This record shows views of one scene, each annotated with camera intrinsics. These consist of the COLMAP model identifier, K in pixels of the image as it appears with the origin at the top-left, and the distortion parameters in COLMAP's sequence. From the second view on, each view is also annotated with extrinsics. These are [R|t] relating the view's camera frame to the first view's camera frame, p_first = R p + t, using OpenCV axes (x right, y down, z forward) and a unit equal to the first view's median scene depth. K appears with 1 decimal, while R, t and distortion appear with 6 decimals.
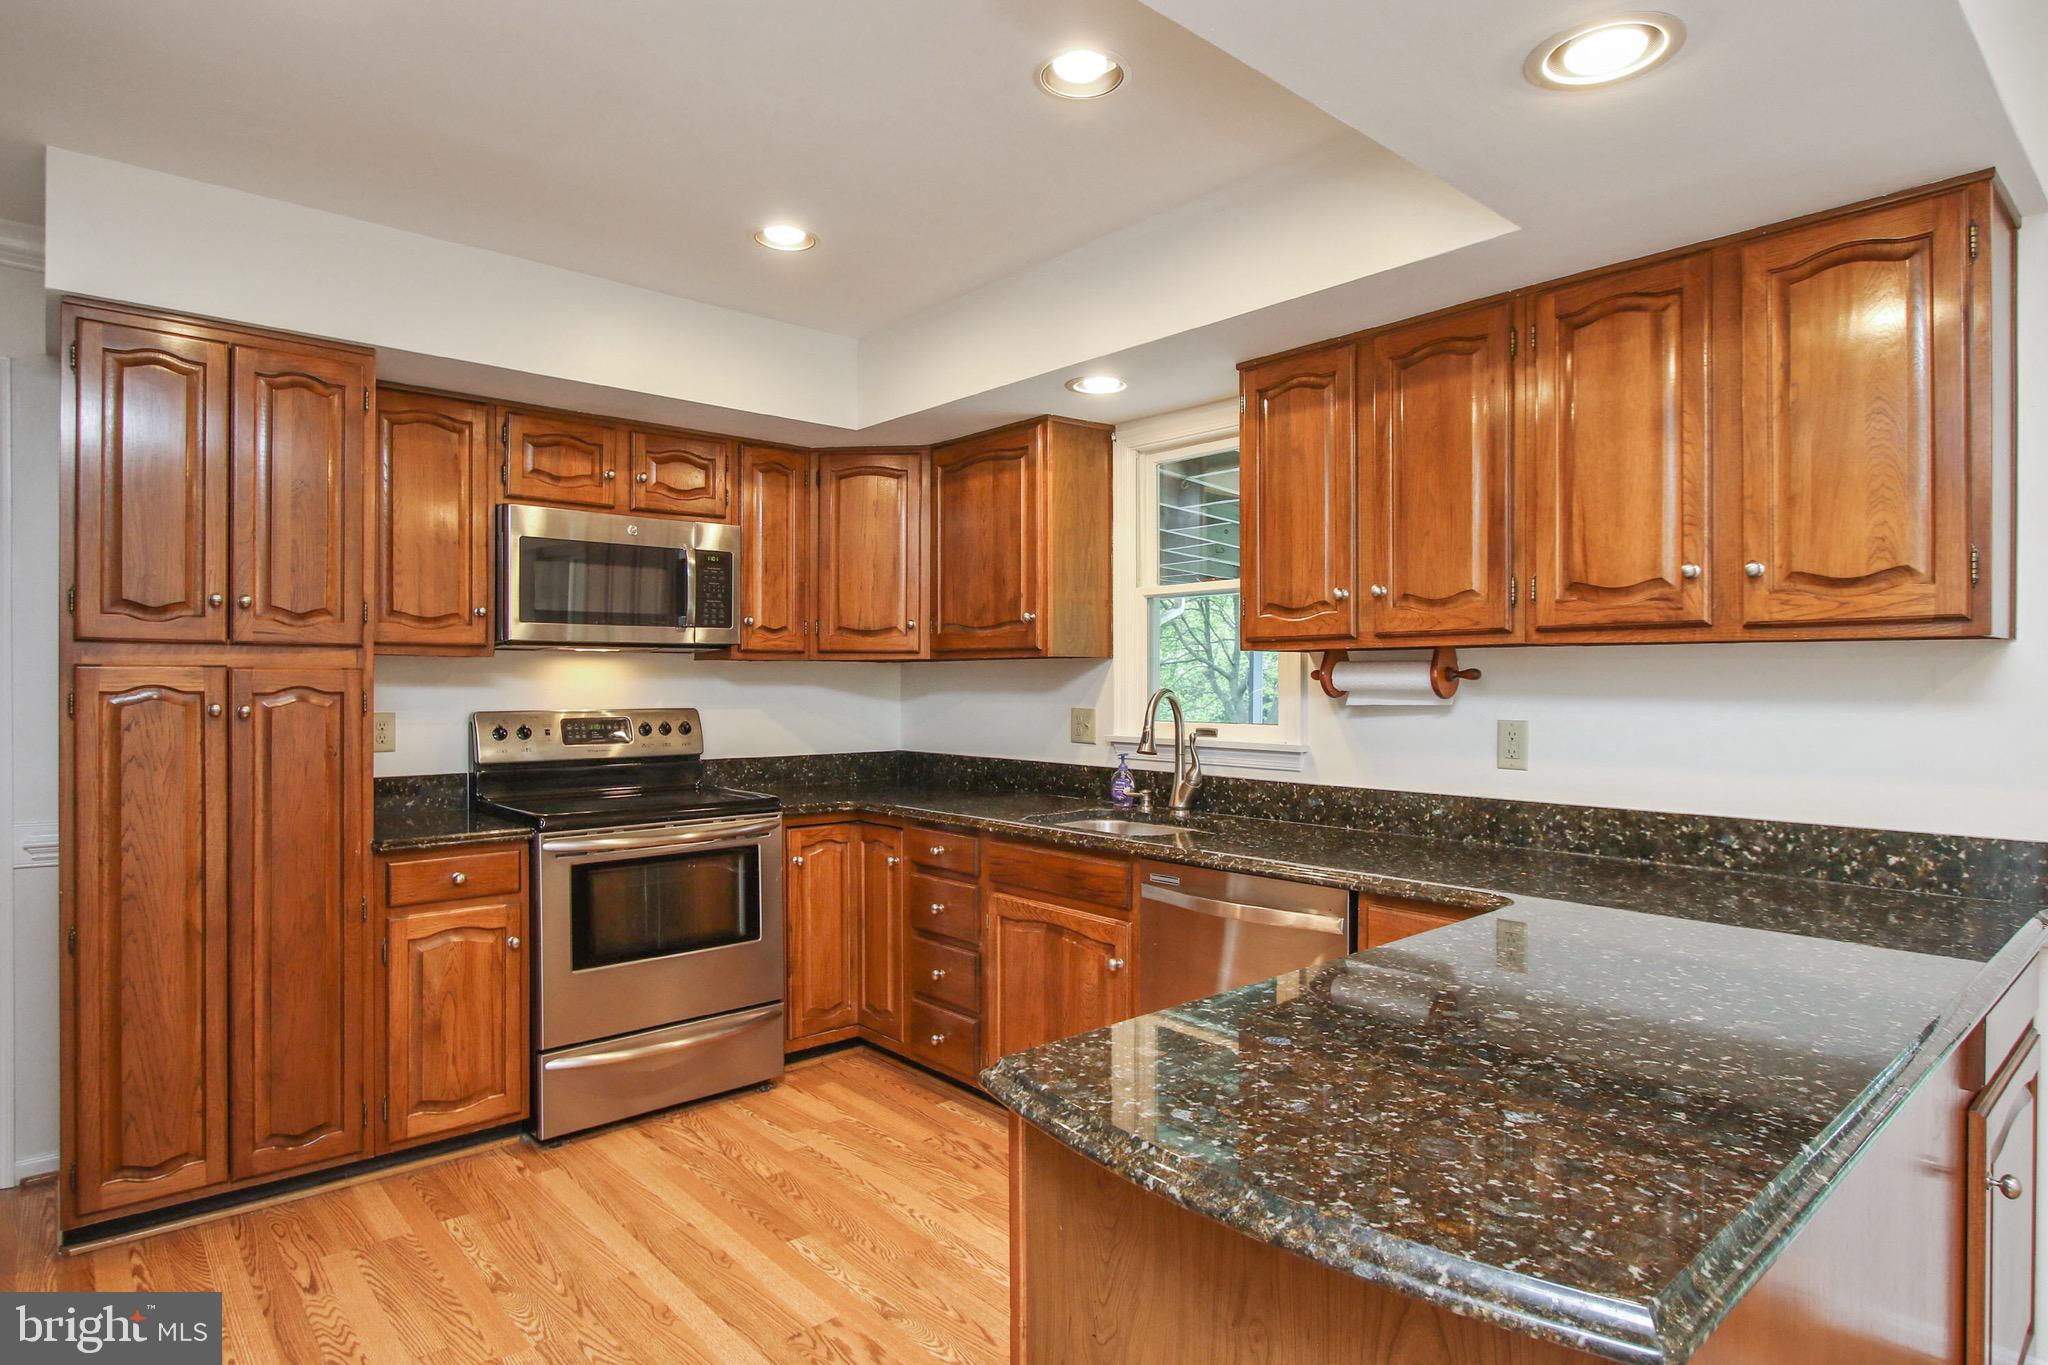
lens RADIAL K [[1108.8, 0, 1021.4], [0, 1108.8, 683.7], [0, 0, 1]] dist [0.002312, 0.000229]
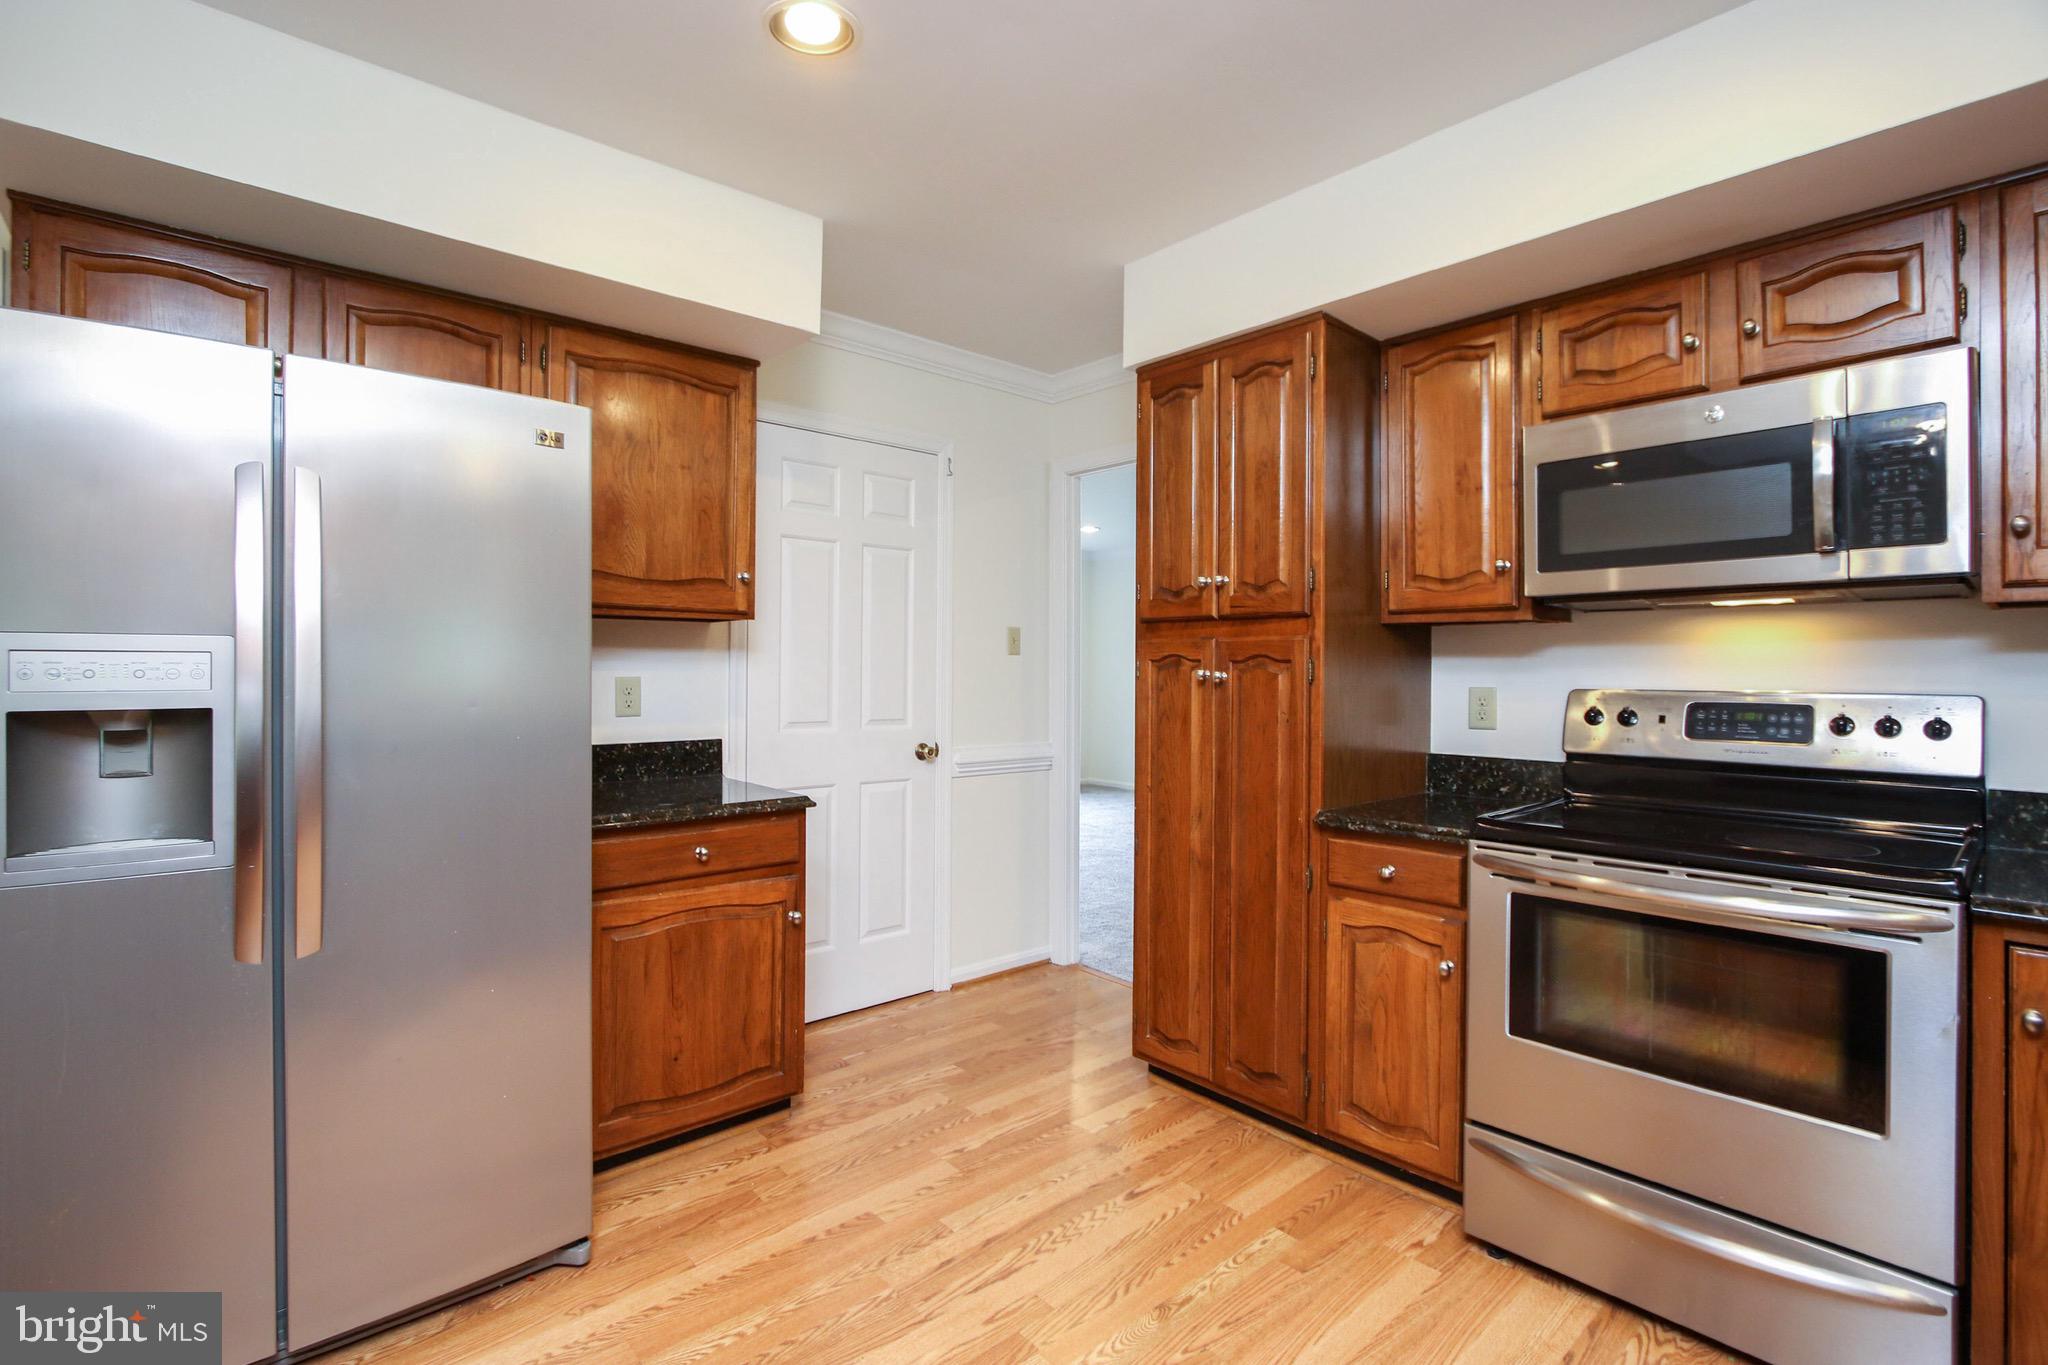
lens RADIAL K [[954.8, 0, 1021.7], [0, 954.8, 665.2], [0, 0, 1]] dist [-0.005487, -0.000361]
pose [[-0.004917, -0.003208, -0.999983, 0.234527], [-0.004011, 0.999987, -0.003189, 0.013655], [0.999980, 0.003995, -0.004930, 0.663688]]
